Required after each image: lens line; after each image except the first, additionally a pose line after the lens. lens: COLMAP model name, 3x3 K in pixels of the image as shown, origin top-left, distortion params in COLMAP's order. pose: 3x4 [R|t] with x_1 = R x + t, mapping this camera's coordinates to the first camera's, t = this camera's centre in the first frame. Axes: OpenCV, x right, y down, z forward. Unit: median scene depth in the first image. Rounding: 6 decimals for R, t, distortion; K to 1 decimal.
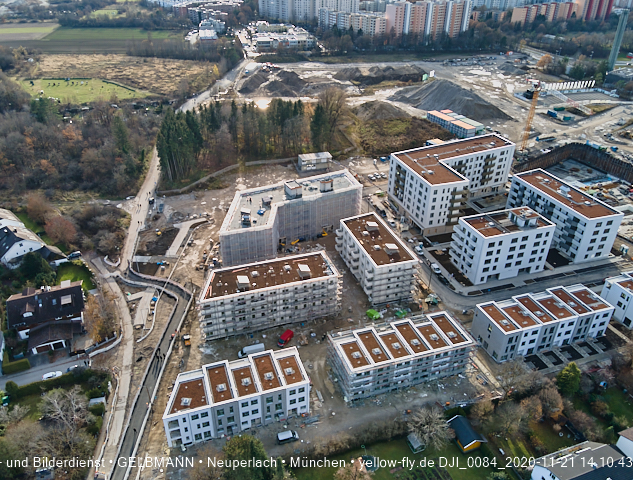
lens RADIAL K [[490.0, 0, 305.5], [0, 490.0, 246.2], [0, 0, 1]] dist [0.054392, -0.050237]
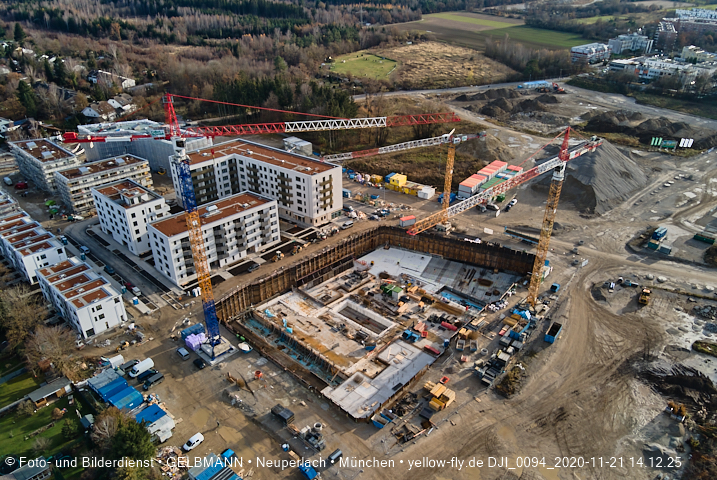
lens RADIAL K [[529.5, 0, 365.3], [0, 529.5, 266.5], [0, 0, 1]] dist [0.064373, -0.064836]
pose [[0.476012, 0.457580, -0.751021, 1.476616], [-0.464345, 0.856007, 0.227235, -0.386698], [0.746857, 0.240567, 0.619945, 0.629003]]
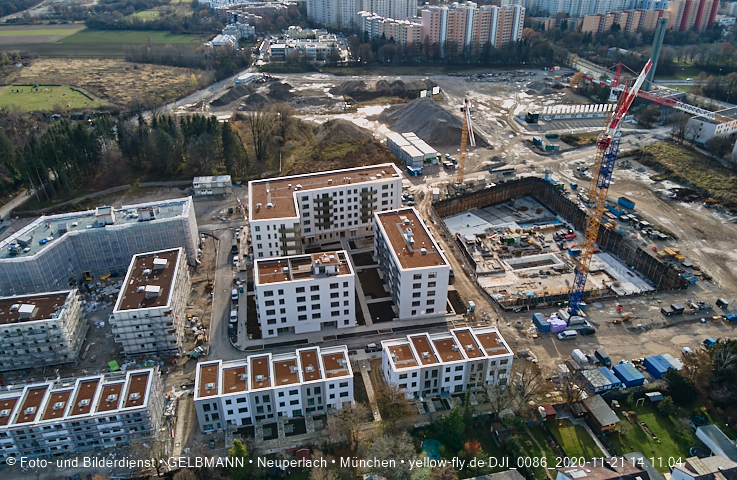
lens RADIAL K [[546.7, 0, 373.5], [0, 546.7, 268.1], [0, 0, 1]] dist [0.072677, -0.077915]
pose [[0.994669, 0.053823, -0.087960, 0.555104], [-0.054927, 0.998439, -0.010171, -0.040868], [0.087275, 0.014948, 0.996072, 0.049057]]
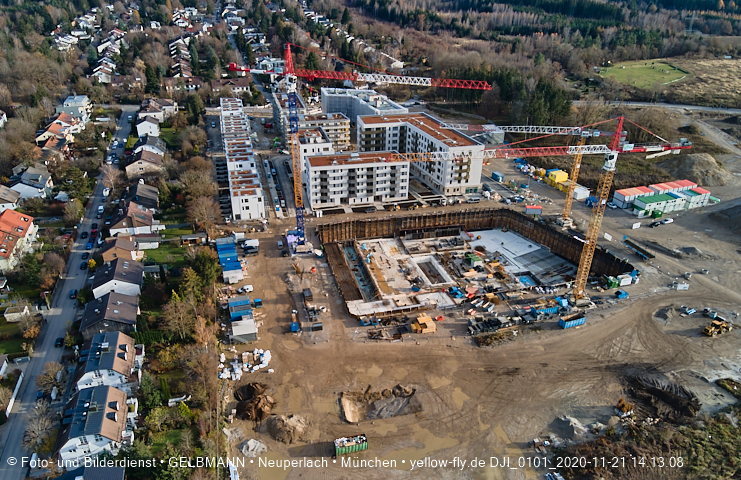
lens RADIAL K [[577.8, 0, 360.7], [0, 577.8, 286.0], [0, 0, 1]] dist [0.066537, -0.074013]
pose [[-0.092499, 0.510026, -0.855171, 1.834618], [-0.524228, 0.705238, 0.477309, -0.551814], [0.846539, 0.492455, 0.202136, 0.900133]]
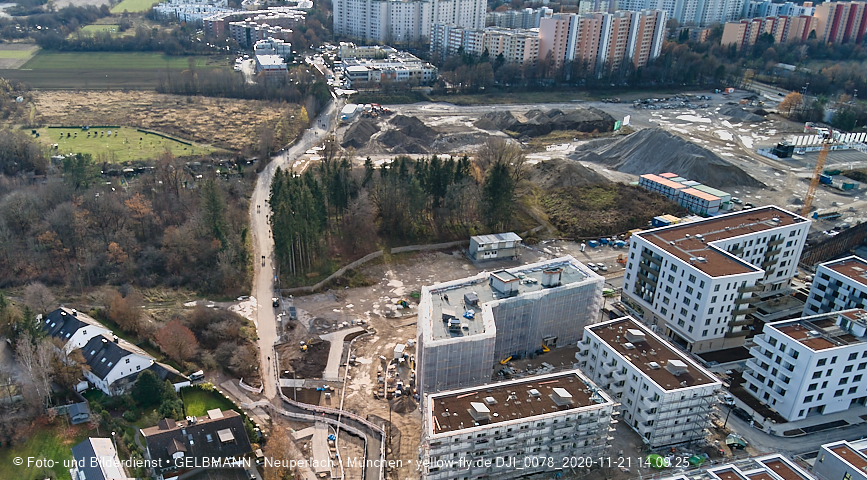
lens RADIAL K [[754.8, 0, 355.9], [0, 754.8, 379.5], [0, 0, 1]] dist [0.058178, -0.051796]
pose [[0.999984, 0.004634, -0.003245, -0.231658], [-0.004671, 0.999923, -0.011480, 0.031778], [0.003192, 0.011494, 0.999929, -0.058523]]
